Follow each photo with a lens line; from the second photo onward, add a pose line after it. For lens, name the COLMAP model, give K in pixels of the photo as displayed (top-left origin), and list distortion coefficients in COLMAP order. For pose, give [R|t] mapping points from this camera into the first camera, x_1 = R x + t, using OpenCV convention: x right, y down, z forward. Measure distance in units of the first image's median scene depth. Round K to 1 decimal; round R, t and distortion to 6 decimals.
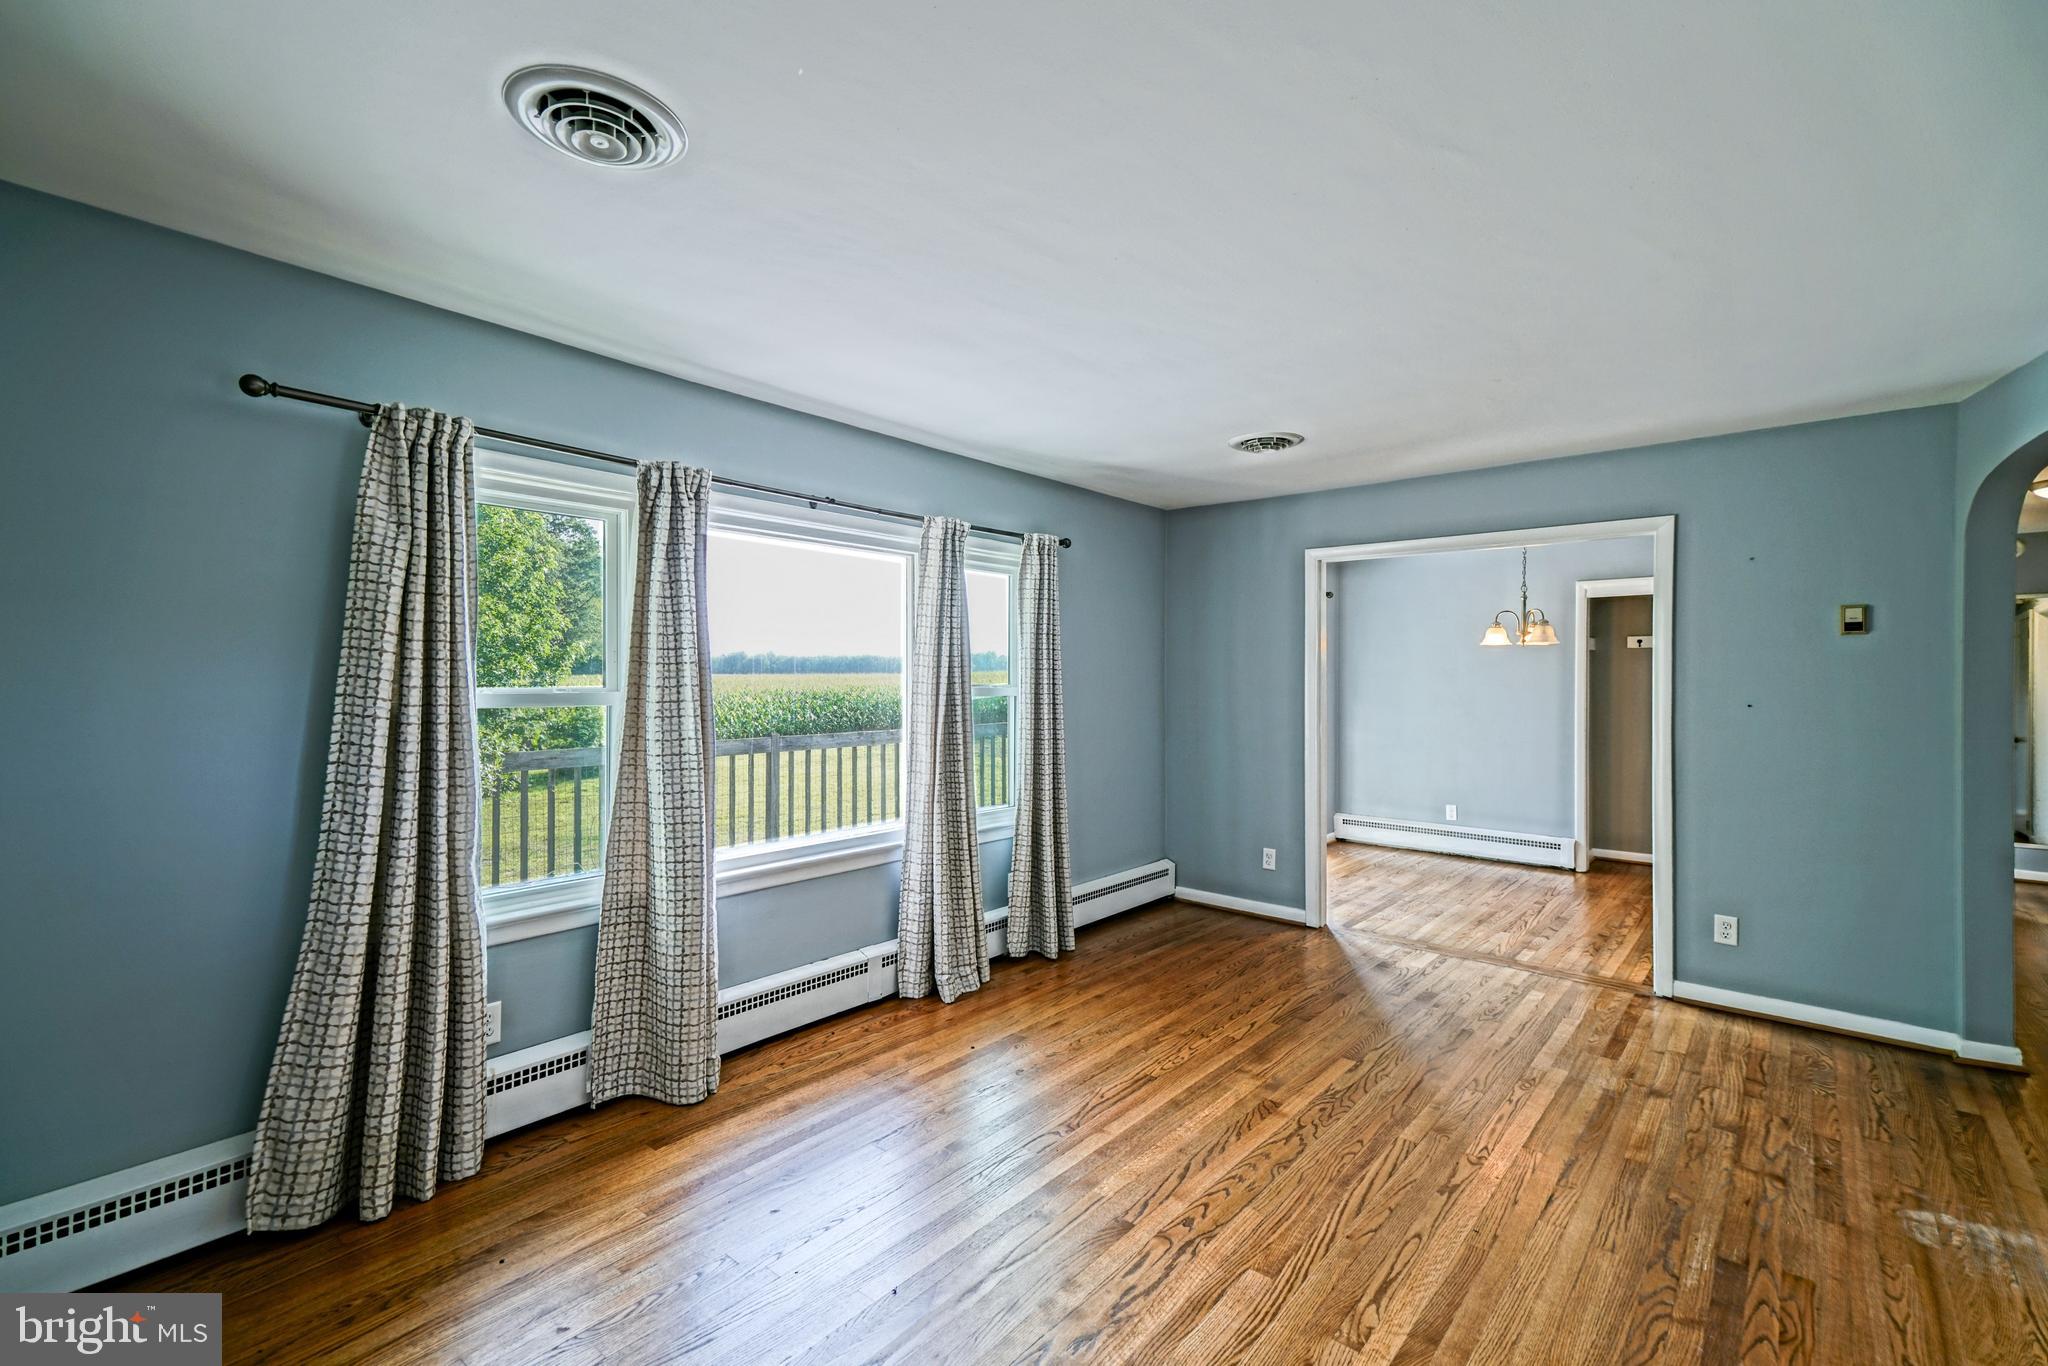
lens RADIAL K [[942.0, 0, 1012.0], [0, 942.0, 651.7], [0, 0, 1]] dist [0.044814, 0.000044]
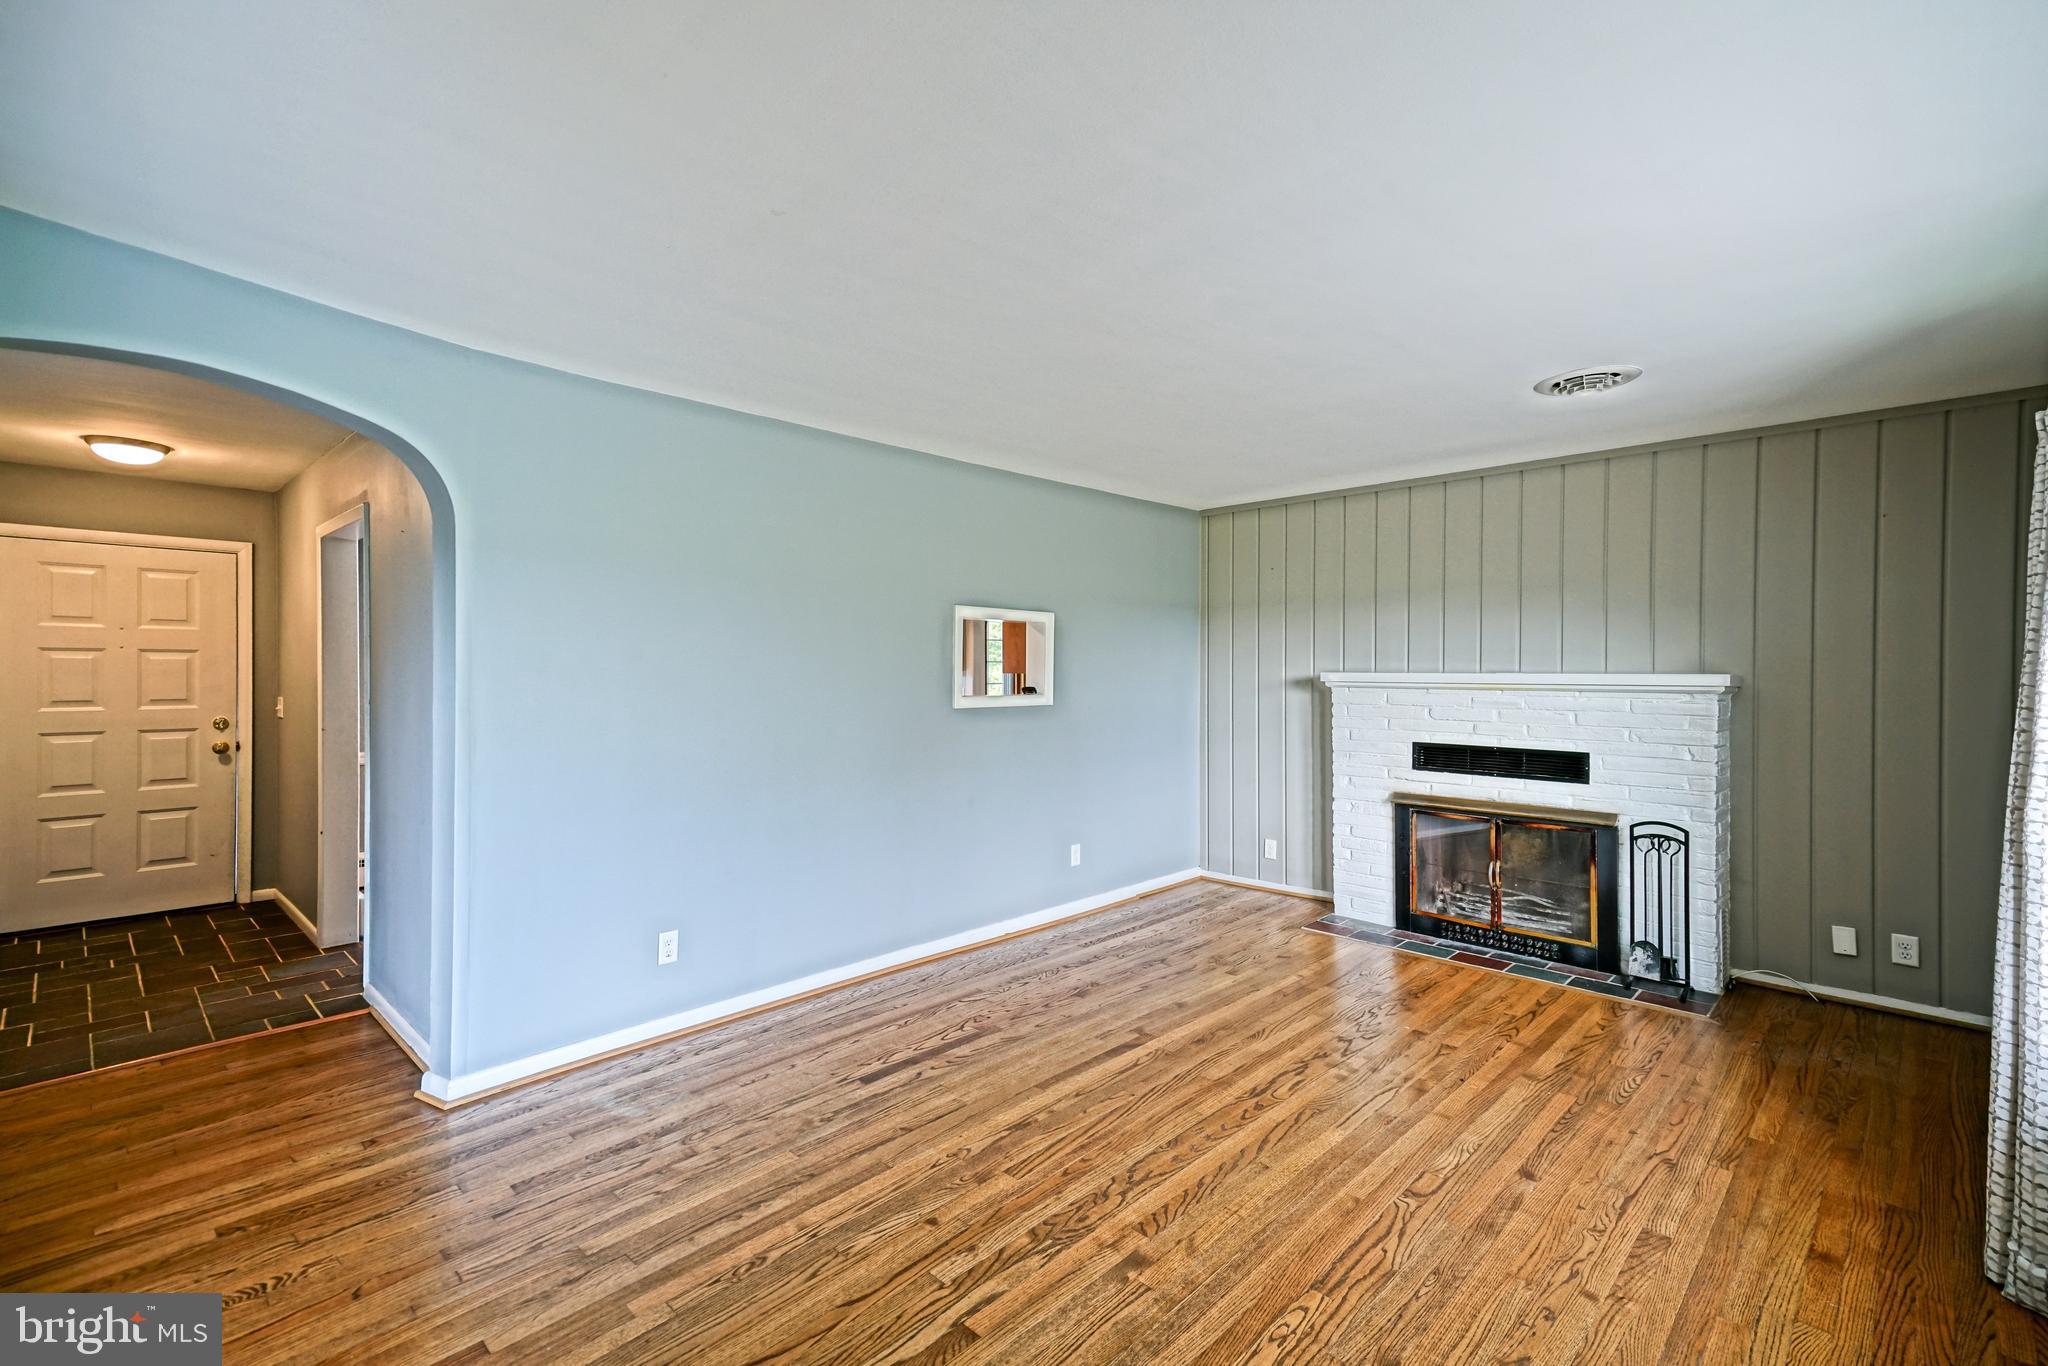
lens RADIAL K [[890.2, 0, 978.4], [0, 890.2, 677.4], [0, 0, 1]] dist [0.043782, 0.000105]
pose [[-0.992943, -0.009848, 0.118182, 0.348486], [-0.011973, 0.999779, -0.017288, 0.052243], [-0.117986, -0.018581, -0.992841, 1.871754]]
